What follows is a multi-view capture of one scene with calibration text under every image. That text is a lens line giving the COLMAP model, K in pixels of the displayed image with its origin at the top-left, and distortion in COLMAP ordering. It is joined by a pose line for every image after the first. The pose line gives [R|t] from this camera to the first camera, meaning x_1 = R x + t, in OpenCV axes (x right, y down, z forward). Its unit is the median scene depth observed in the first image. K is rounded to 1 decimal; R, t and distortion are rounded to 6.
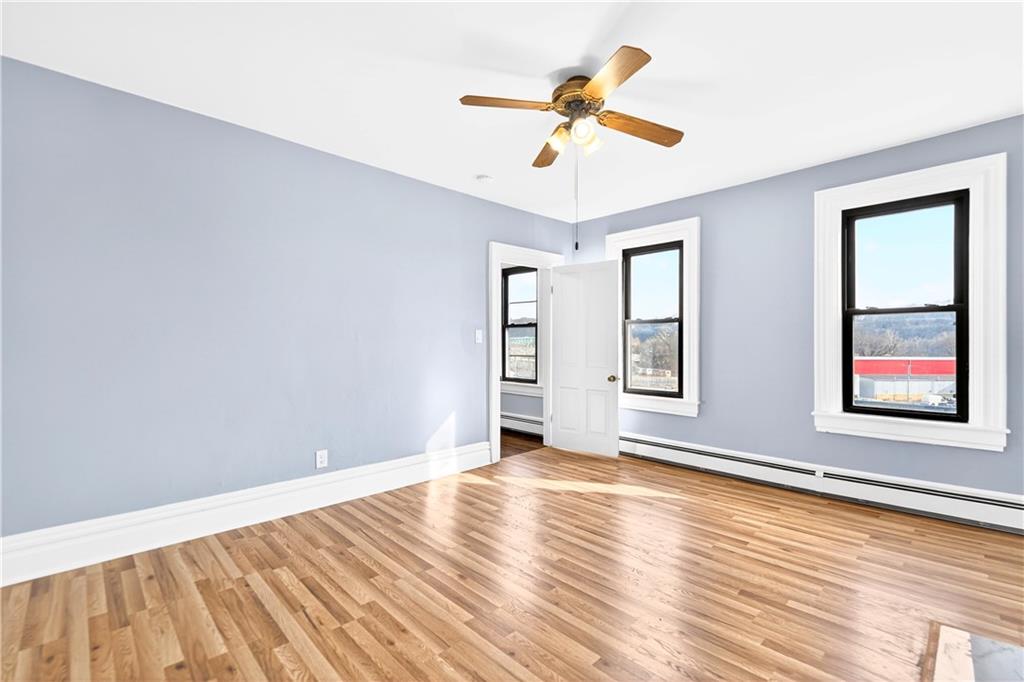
lens RADIAL K [[477.7, 0, 510.9], [0, 477.7, 340.3], [0, 0, 1]] dist [0.002422, -0.000372]
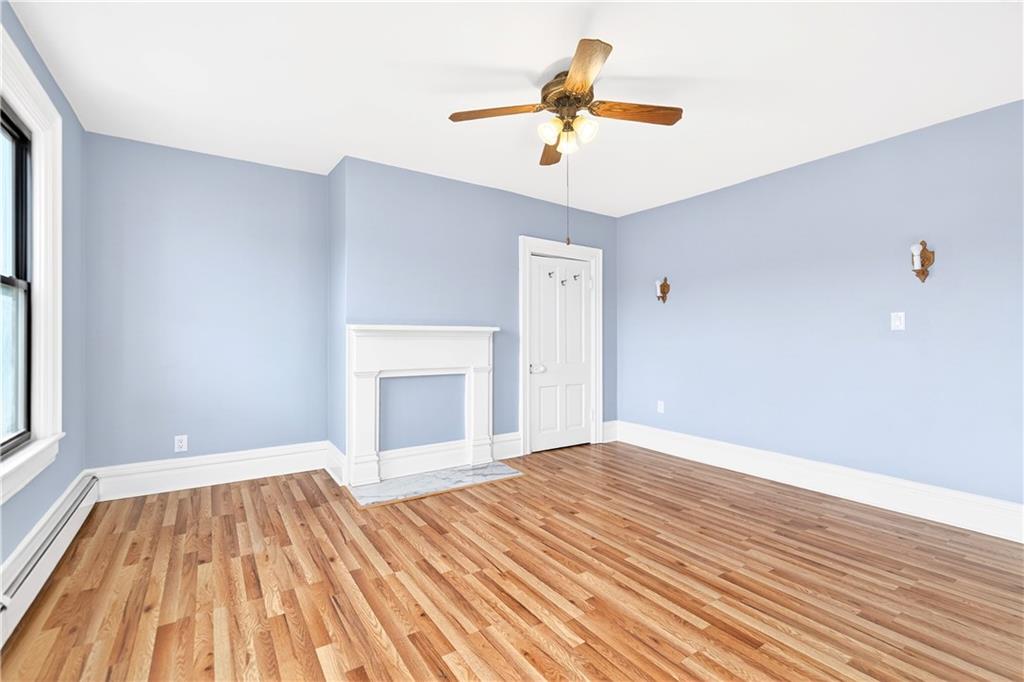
lens RADIAL K [[477.7, 0, 517.3], [0, 477.7, 340.7], [0, 0, 1]] dist [0.002422, -0.000372]
pose [[-0.986801, -0.006441, 0.161809, 0.075224], [-0.007341, 0.999961, -0.004965, 0.017824], [-0.161771, -0.006088, -0.986810, 1.895406]]
